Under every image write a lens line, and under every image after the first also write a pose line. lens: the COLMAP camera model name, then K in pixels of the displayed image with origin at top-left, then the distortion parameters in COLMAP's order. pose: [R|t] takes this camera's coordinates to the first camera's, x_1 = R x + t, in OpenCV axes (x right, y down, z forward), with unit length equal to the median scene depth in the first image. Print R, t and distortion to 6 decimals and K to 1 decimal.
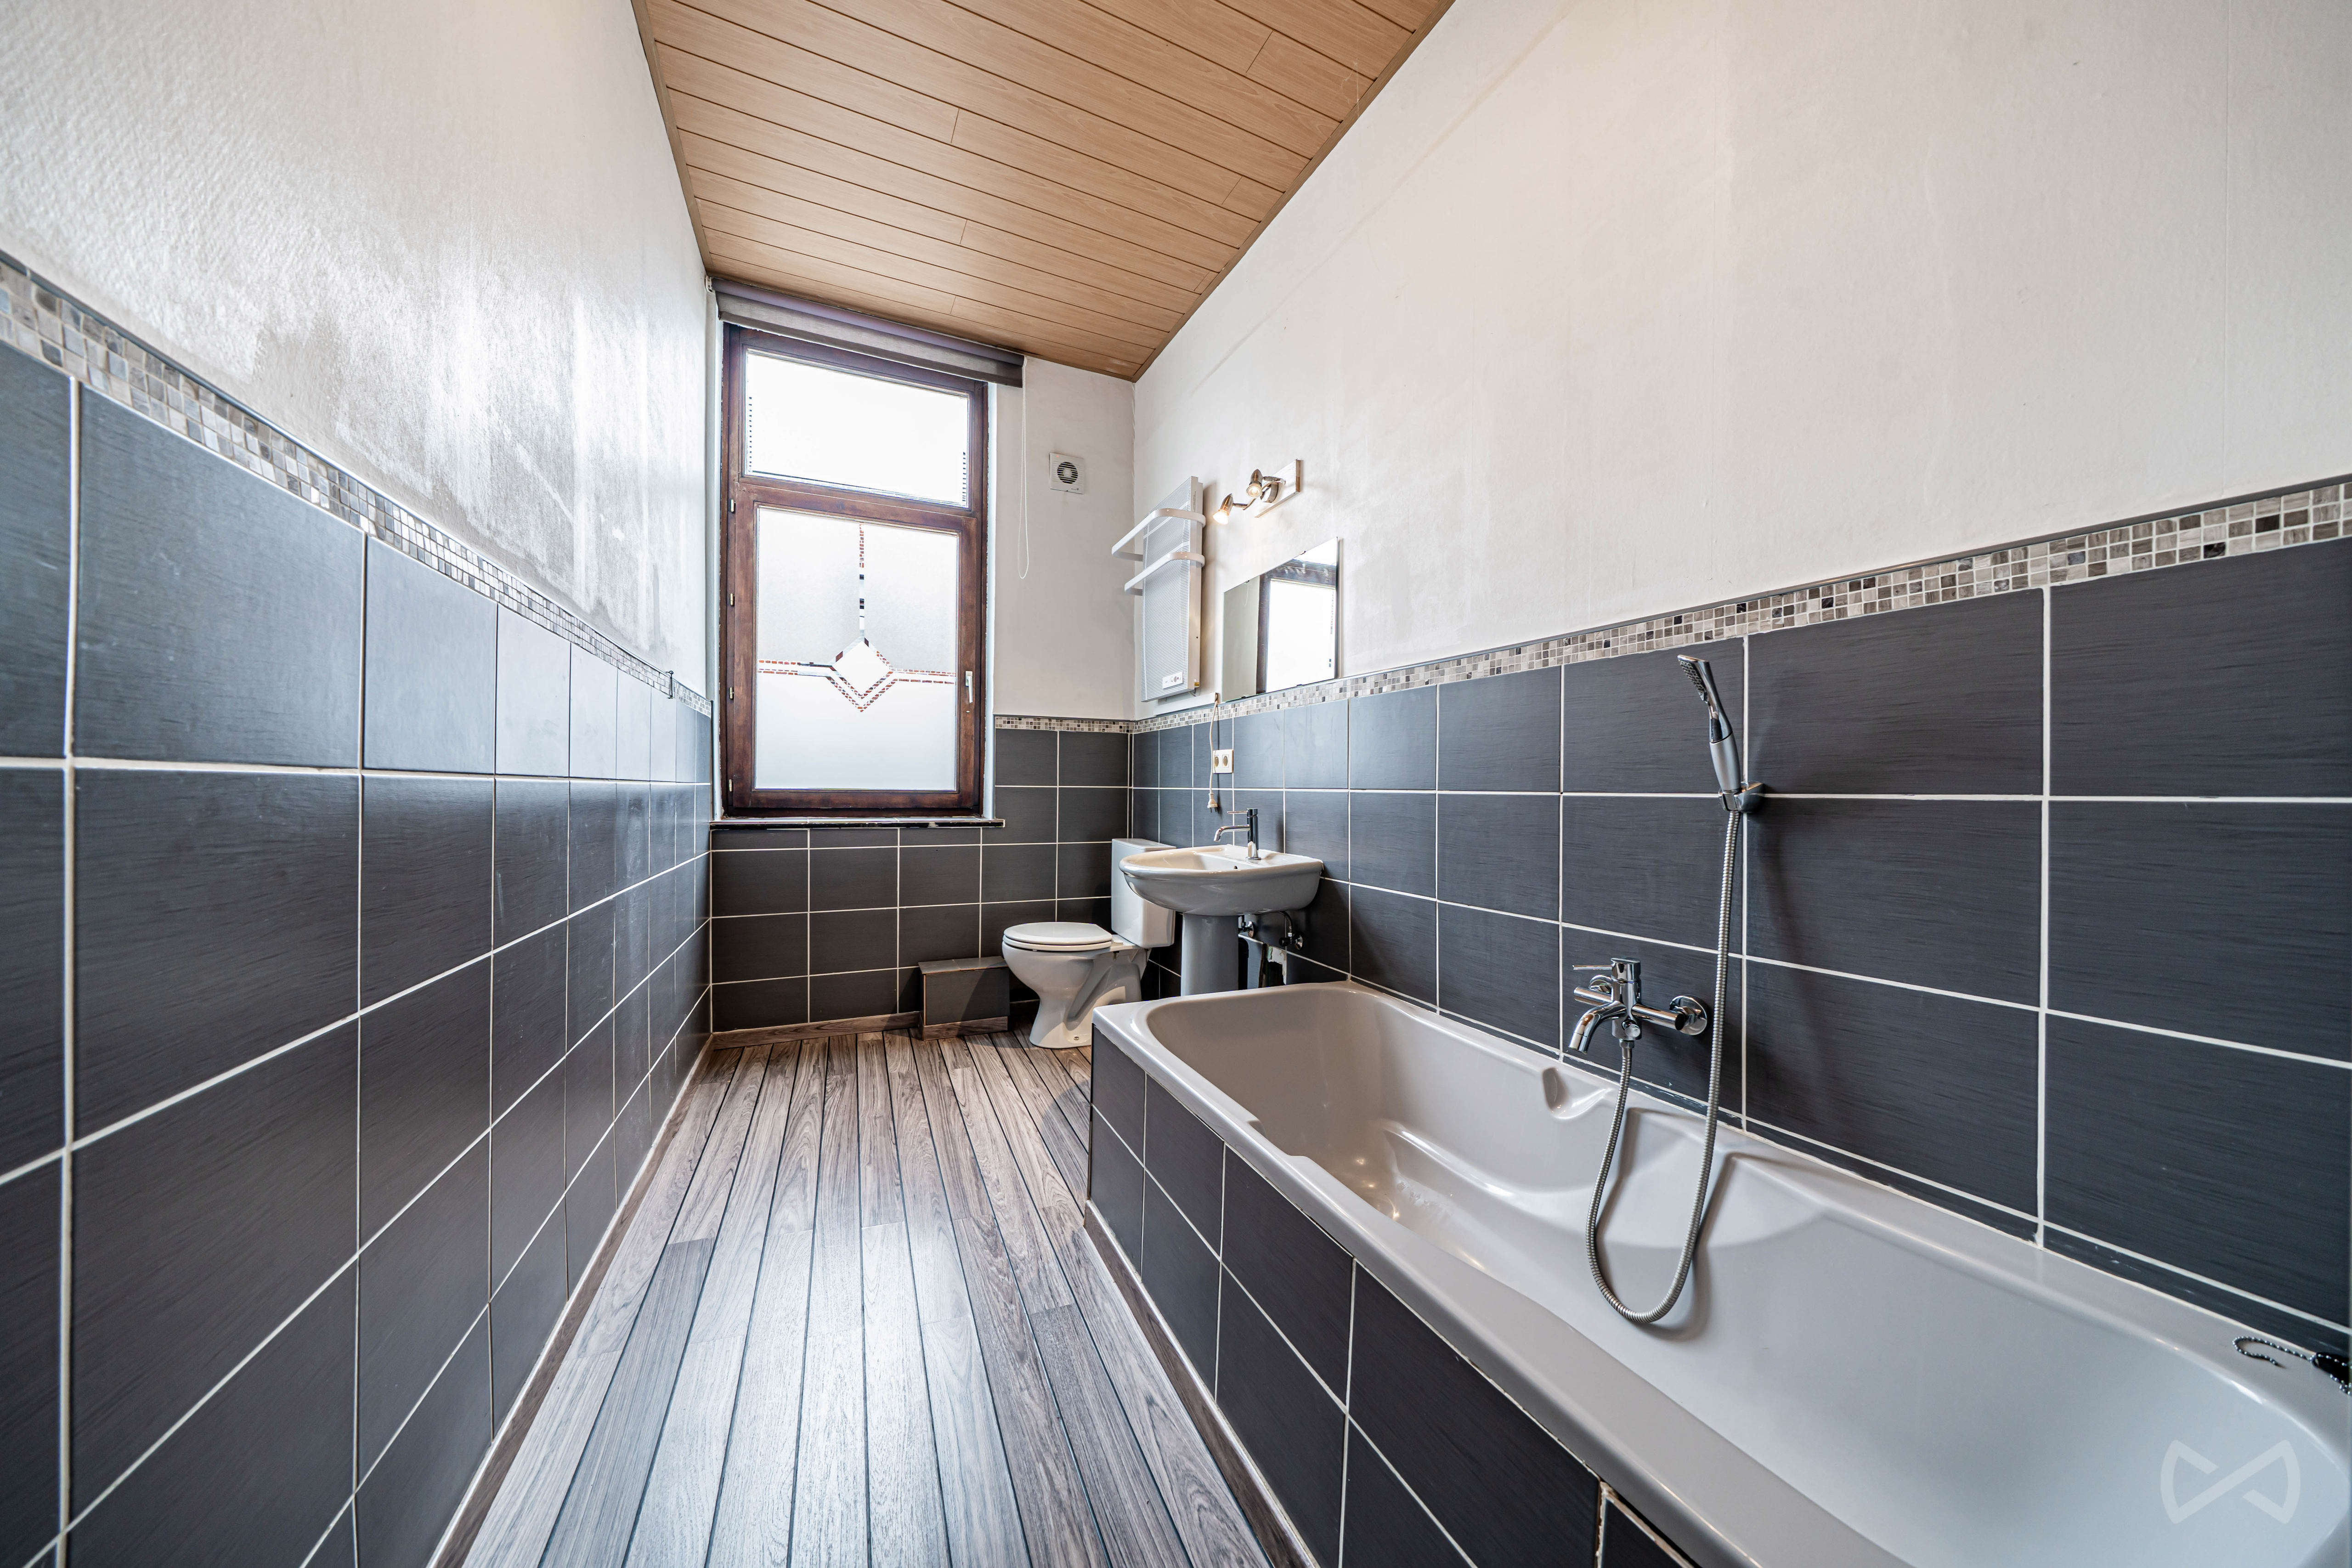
lens RADIAL K [[828.1, 0, 1176.0], [0, 828.1, 784.0], [0, 0, 1]] dist [0.000189, -0.000006]
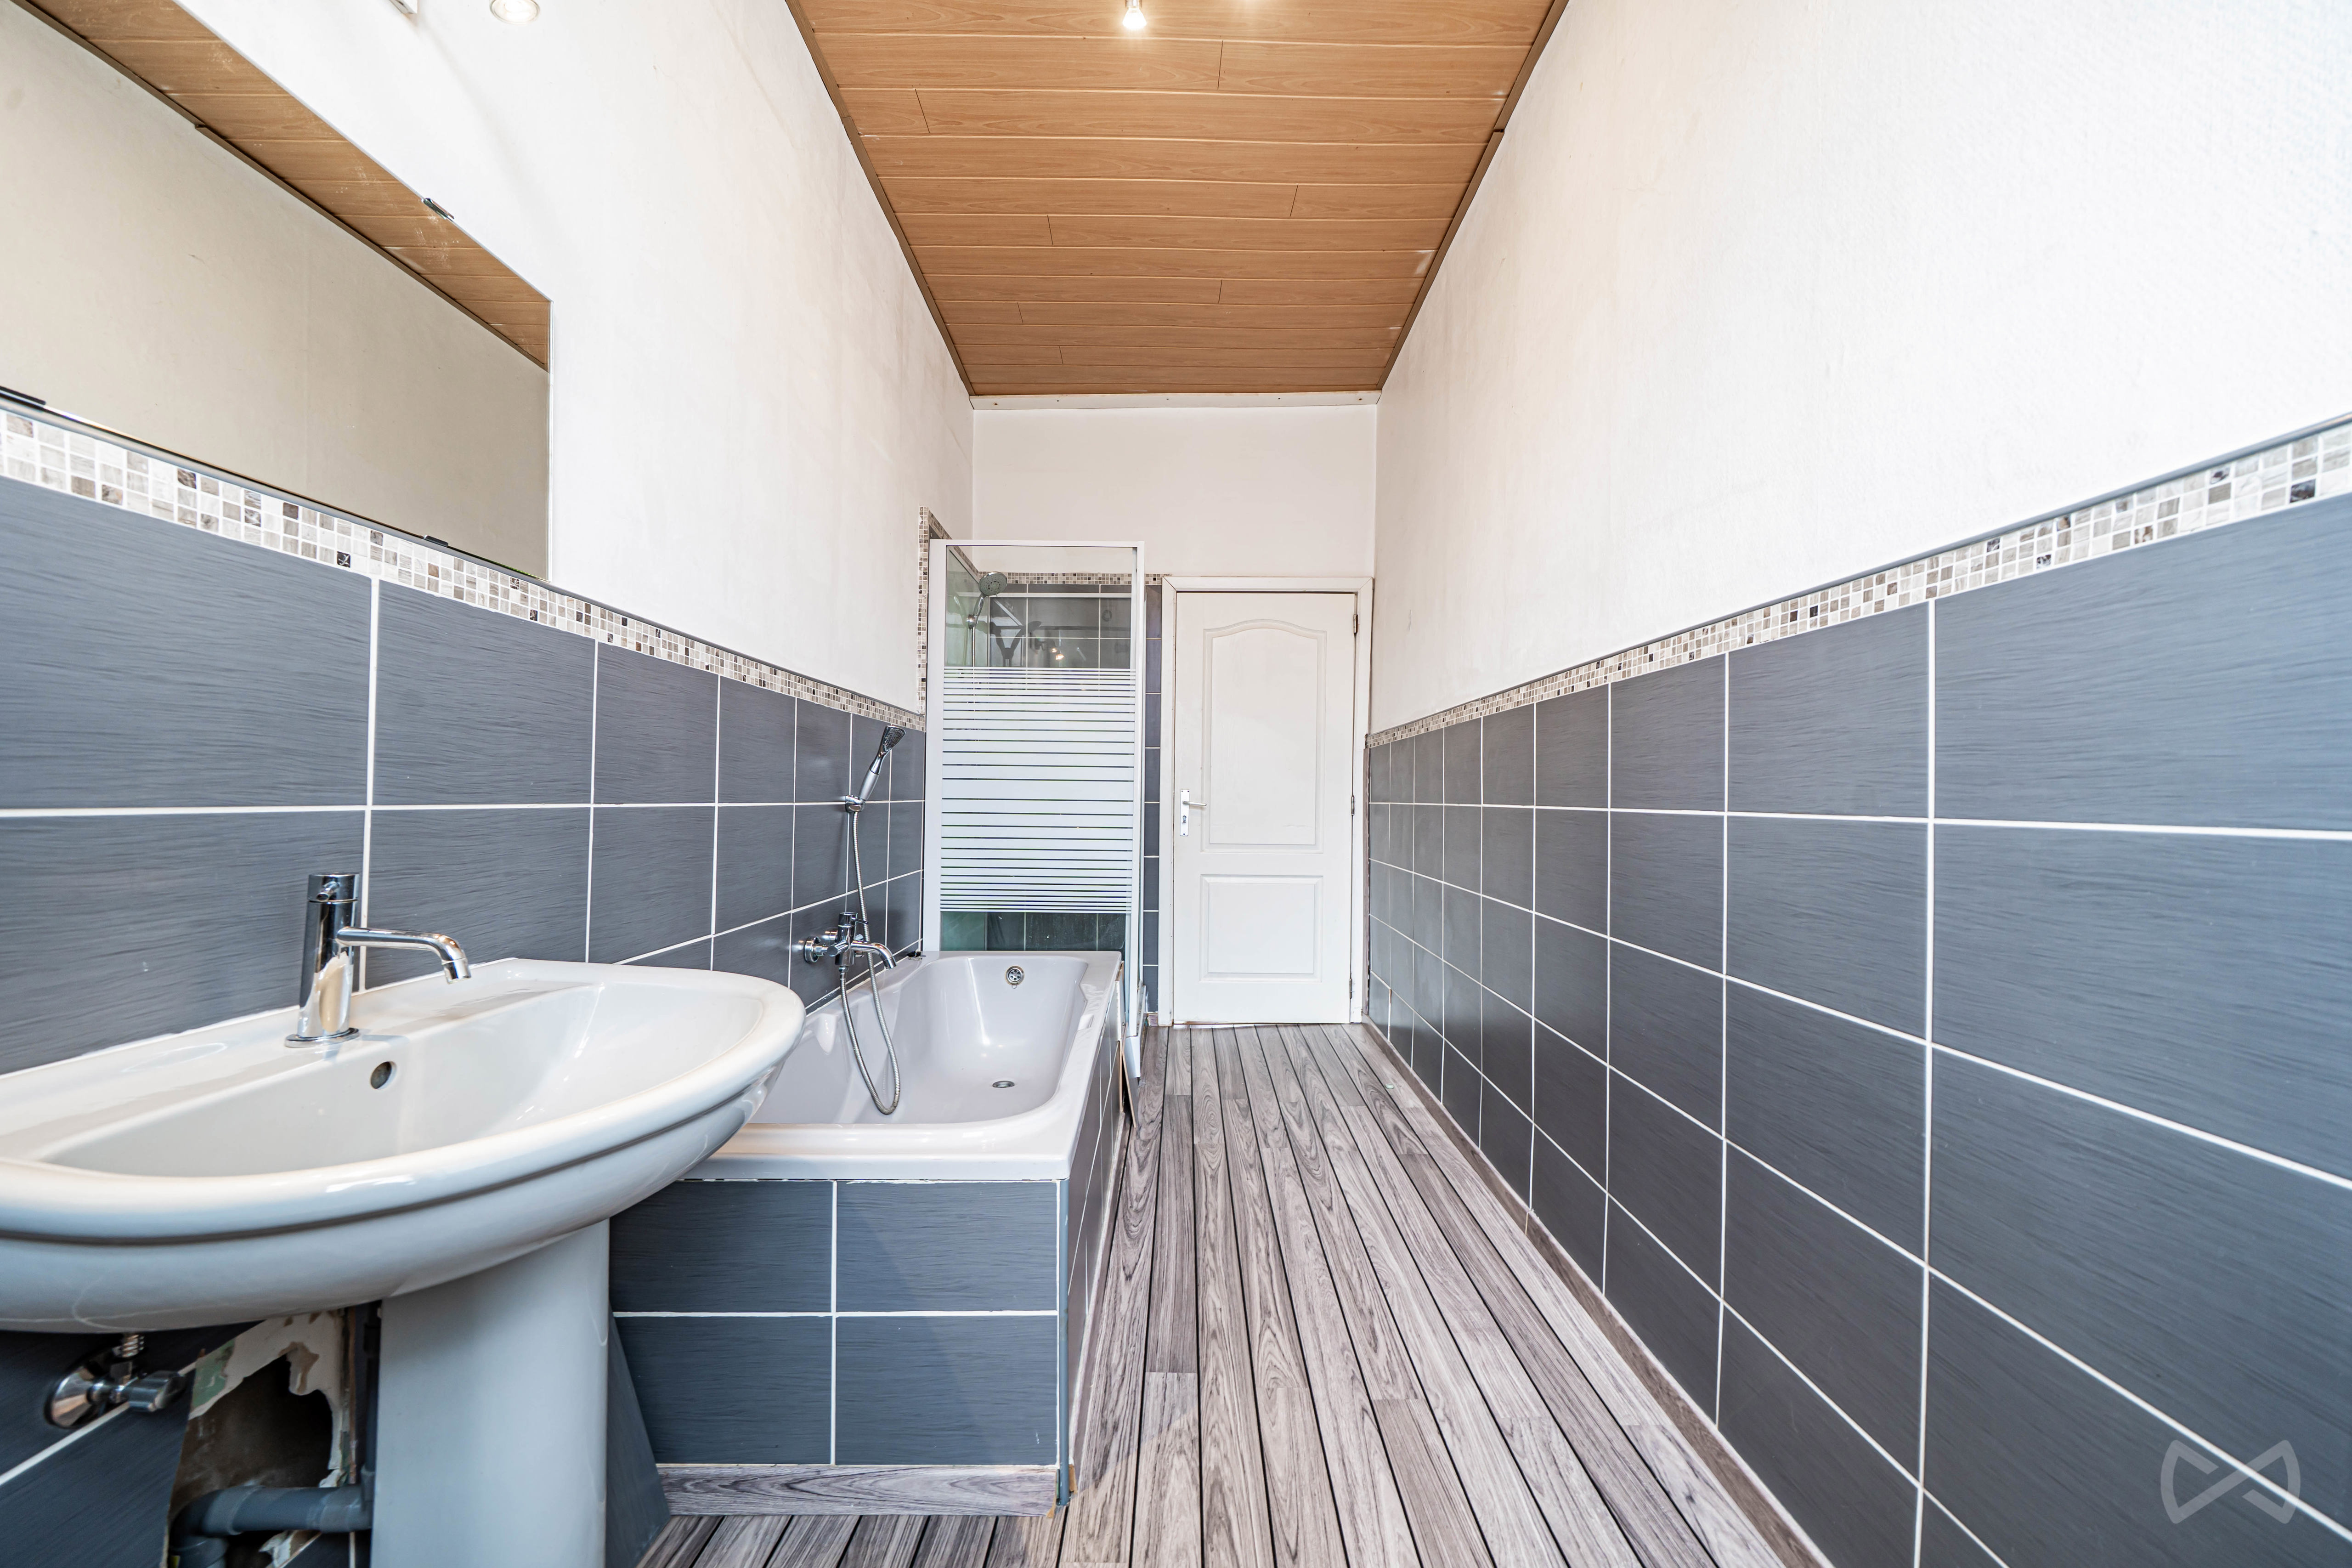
lens RADIAL K [[814.3, 0, 1176.1], [0, 814.3, 808.5], [0, 0, 1]] dist [-0.001184, -0.000154]
pose [[-0.928376, -0.009770, 0.371515, -0.434857], [-0.018018, 0.999662, -0.018737, 0.018983], [-0.371206, -0.024089, -0.928238, 1.660289]]
